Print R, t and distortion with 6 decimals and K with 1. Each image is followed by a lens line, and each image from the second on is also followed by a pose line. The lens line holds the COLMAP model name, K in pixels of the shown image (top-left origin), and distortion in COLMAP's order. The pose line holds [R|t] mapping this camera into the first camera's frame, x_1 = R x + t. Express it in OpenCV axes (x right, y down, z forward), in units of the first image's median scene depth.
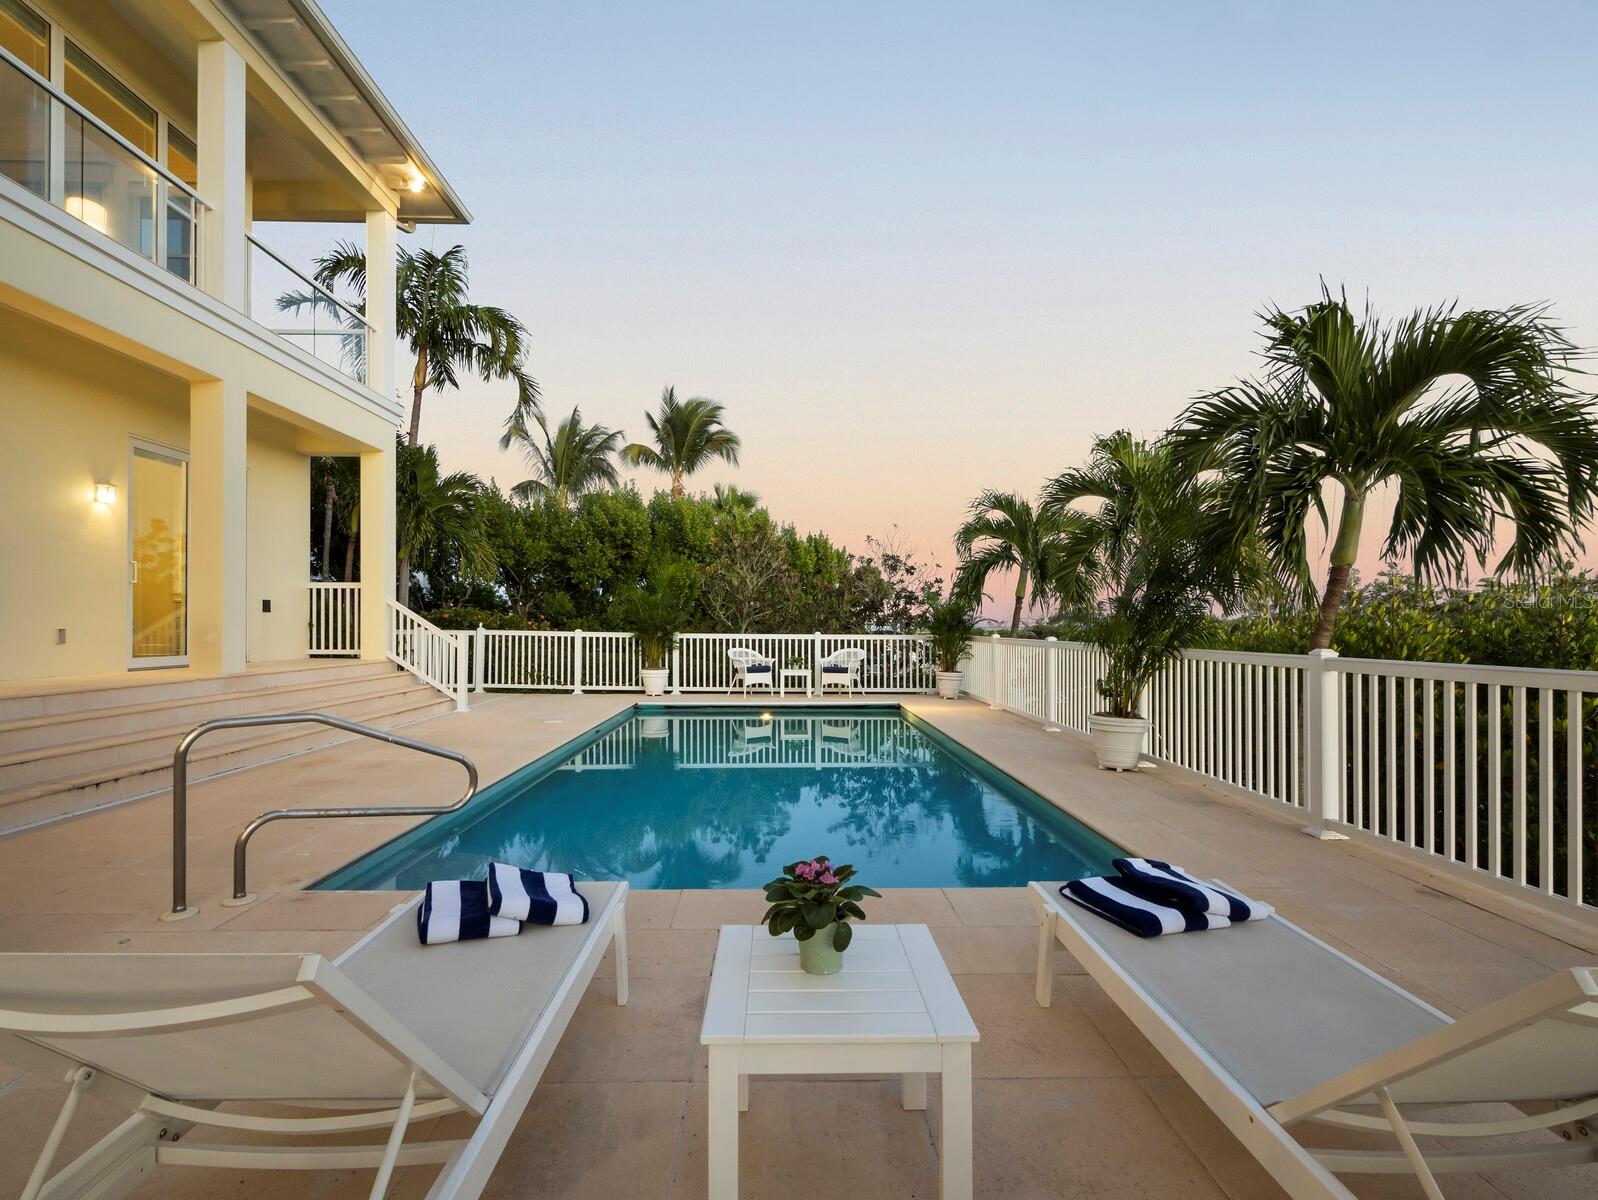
lens RADIAL K [[781.9, 0, 799.0], [0, 781.9, 600.0], [0, 0, 1]] dist [0.000446, 0.000085]
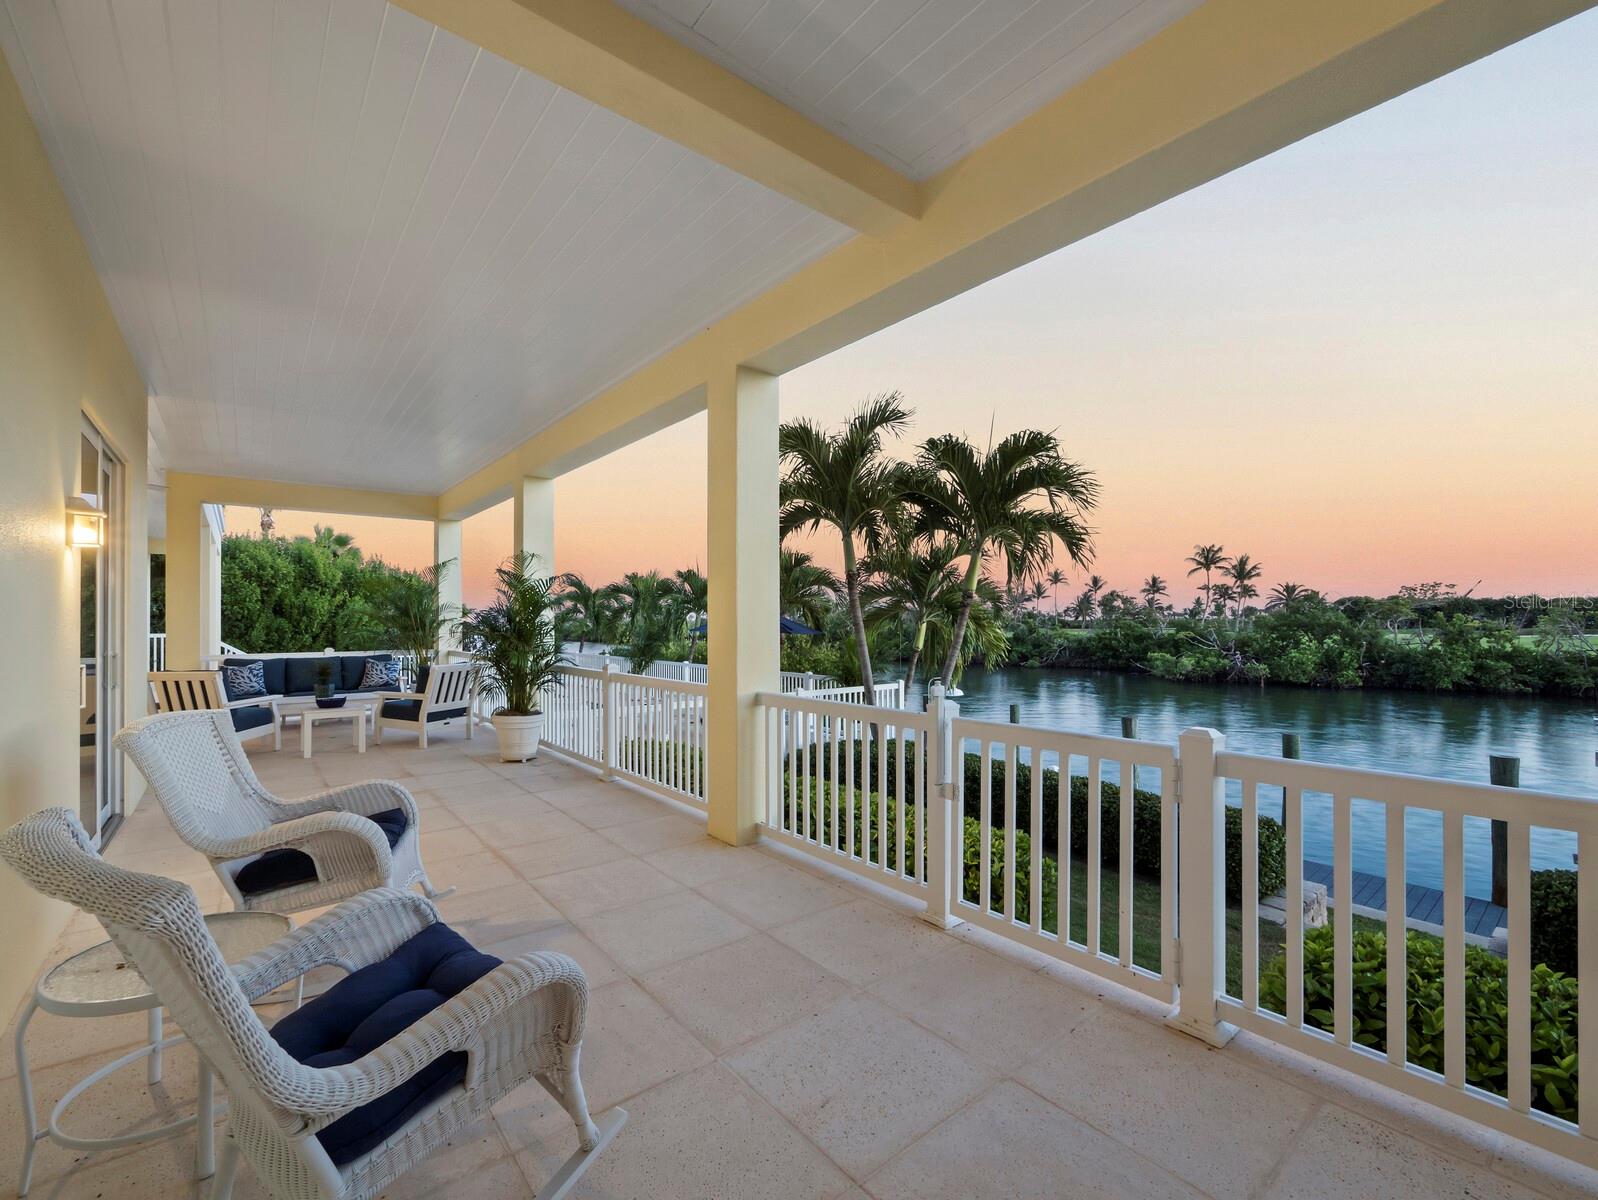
lens RADIAL K [[678.8, 0, 799.0], [0, 678.8, 600.0], [0, 0, 1]] dist [-0.001202, -0.000100]
pose [[0.792802, 0.013071, 0.609340, -0.421999], [-0.014079, 0.999896, -0.003131, -0.106402], [-0.609317, -0.006097, 0.792903, -0.895012]]
